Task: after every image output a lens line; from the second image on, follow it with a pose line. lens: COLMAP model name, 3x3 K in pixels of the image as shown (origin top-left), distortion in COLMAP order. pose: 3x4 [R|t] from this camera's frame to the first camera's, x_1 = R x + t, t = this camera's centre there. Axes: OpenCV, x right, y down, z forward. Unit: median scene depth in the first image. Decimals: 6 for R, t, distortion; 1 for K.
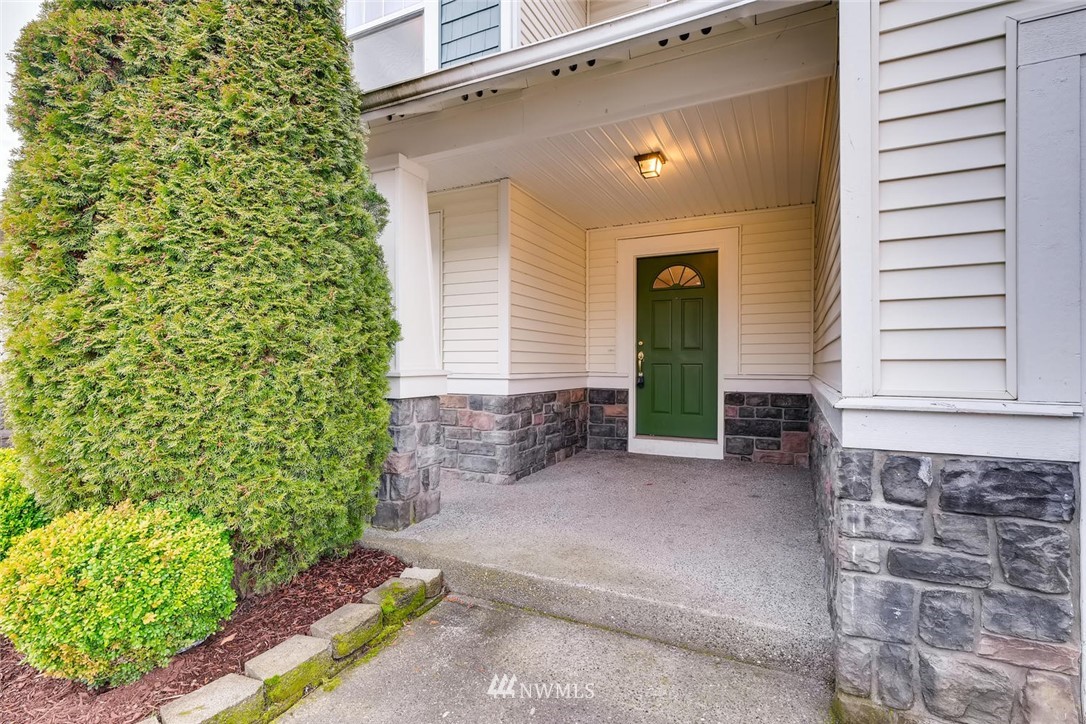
lens RADIAL K [[509.6, 0, 542.9], [0, 509.6, 360.3], [0, 0, 1]] dist [0.003057, 0.001278]
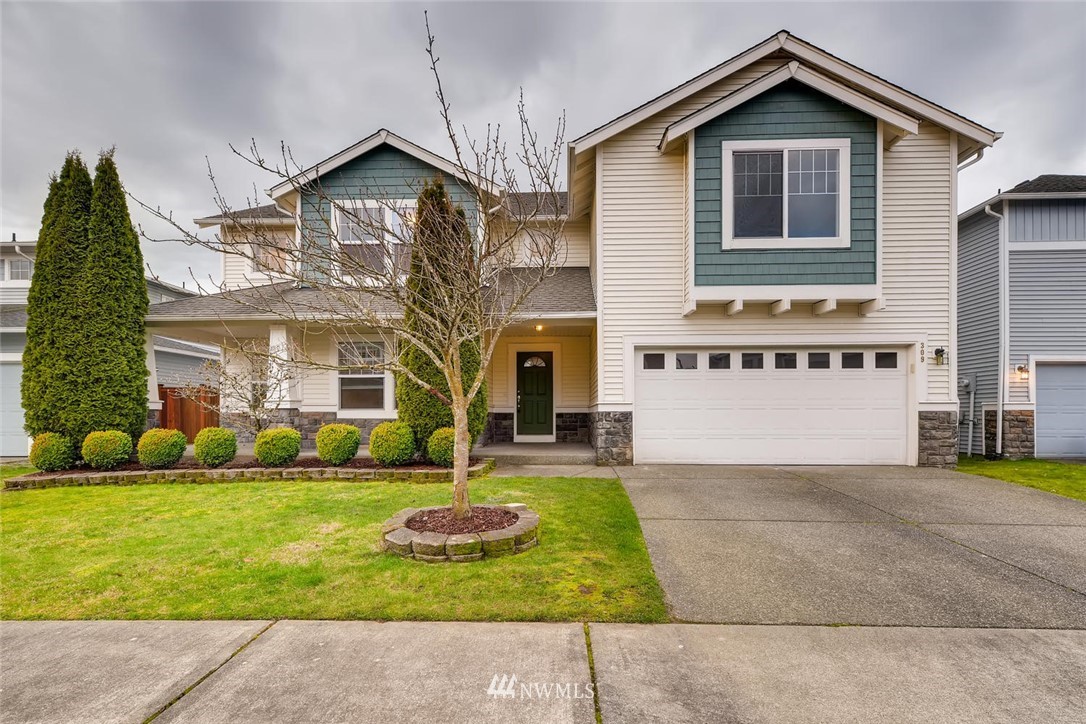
lens RADIAL K [[569.2, 0, 541.0], [0, 569.2, 414.5], [0, 0, 1]] dist [0.021594, -0.000139]
pose [[0.912352, -0.004242, 0.409385, -0.772293], [0.003581, 0.999991, 0.002381, 0.062426], [-0.409391, -0.000707, 0.912359, -1.349299]]
